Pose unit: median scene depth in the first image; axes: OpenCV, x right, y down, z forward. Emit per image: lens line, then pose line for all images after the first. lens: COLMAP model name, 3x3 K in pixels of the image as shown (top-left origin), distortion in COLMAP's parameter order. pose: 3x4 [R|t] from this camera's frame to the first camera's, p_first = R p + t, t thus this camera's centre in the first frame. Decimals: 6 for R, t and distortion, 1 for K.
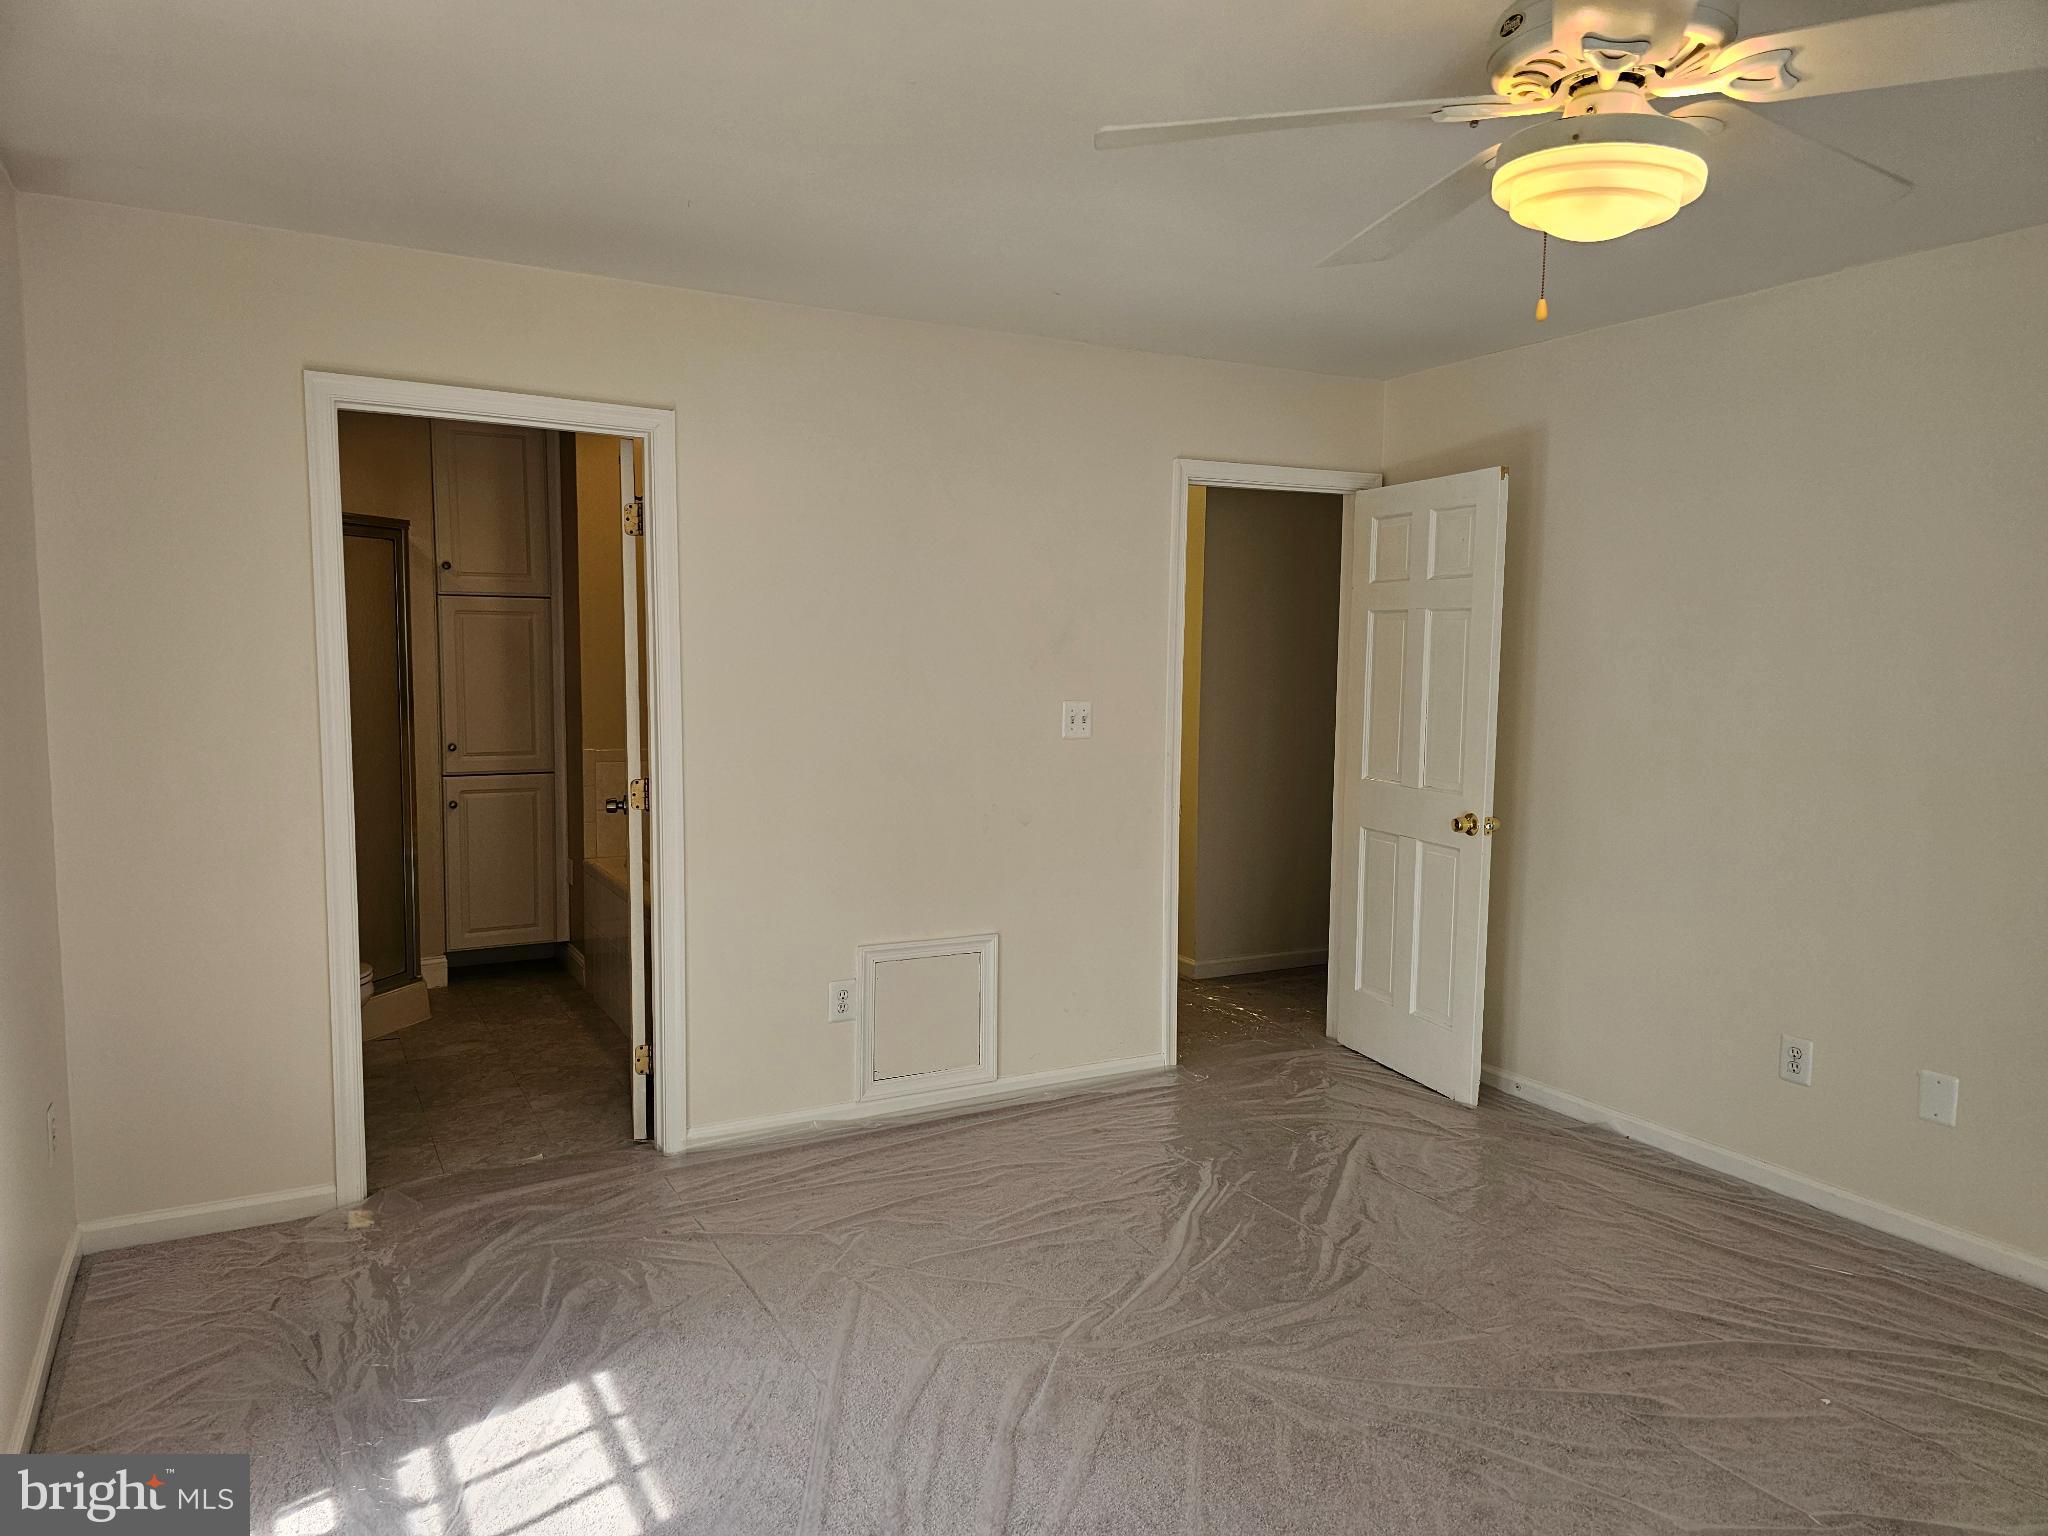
lens RADIAL K [[1379.2, 0, 1025.8], [0, 1379.2, 764.3], [0, 0, 1]] dist [0.103862, -0.053724]
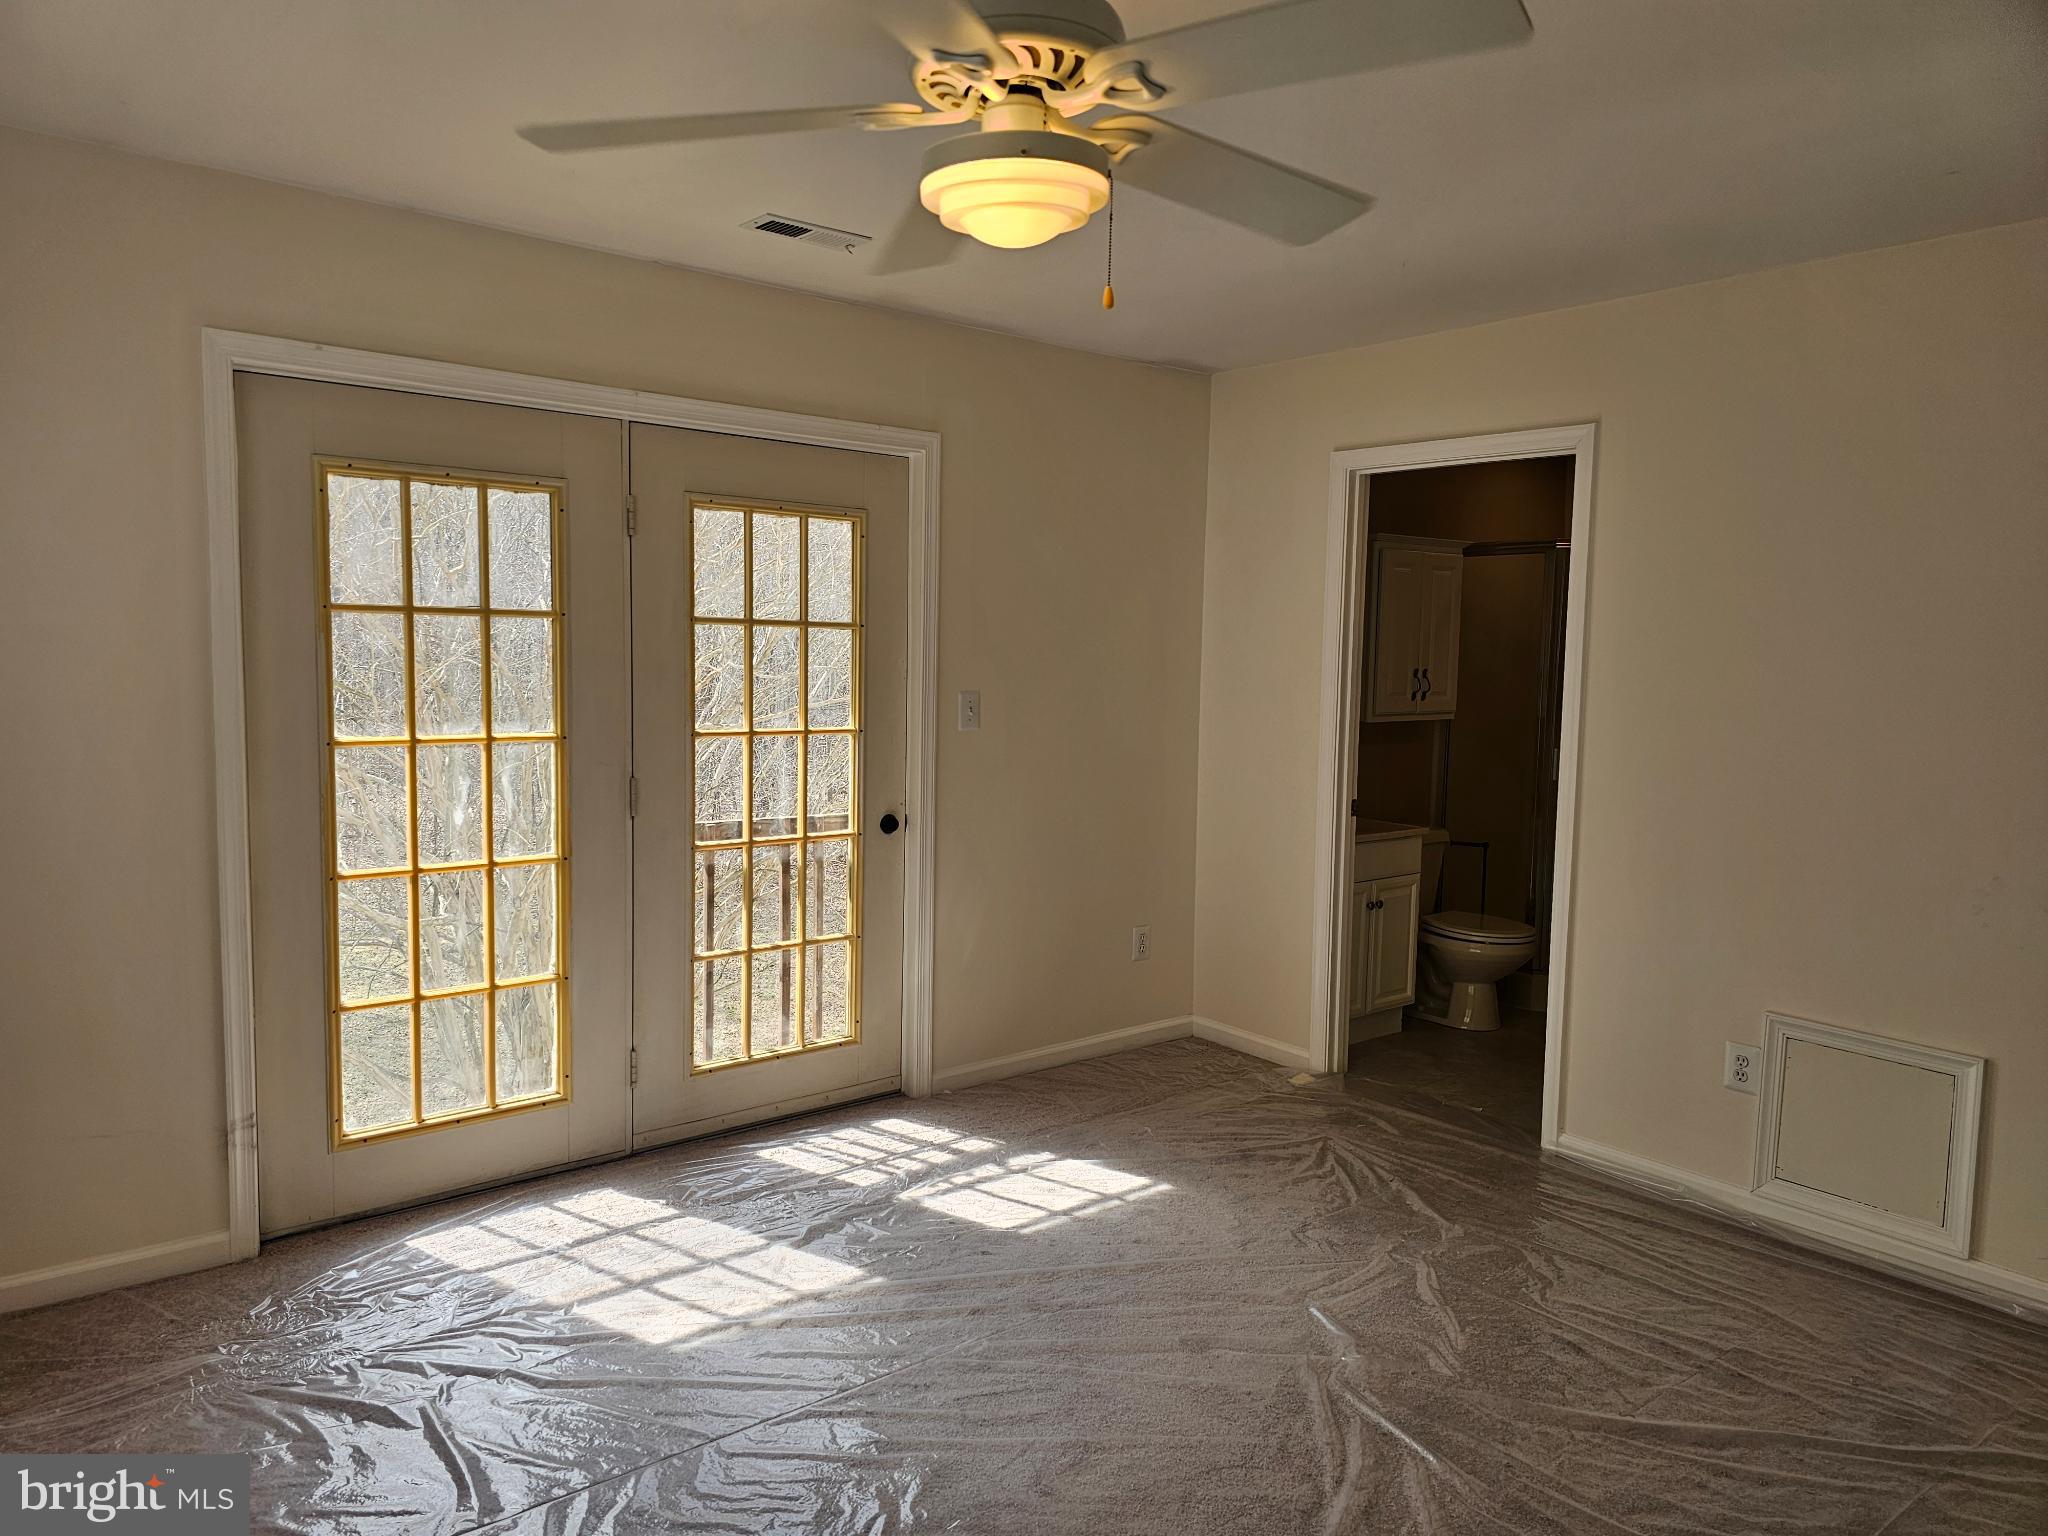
lens RADIAL K [[1379.2, 0, 966.9], [0, 1379.2, 761.8], [0, 0, 1]] dist [0.103862, -0.053724]
pose [[0.184778, 0.079770, -0.979538, 0.694519], [-0.101218, 0.992945, 0.061768, -0.025780], [0.977554, 0.087734, 0.191549, 0.383895]]
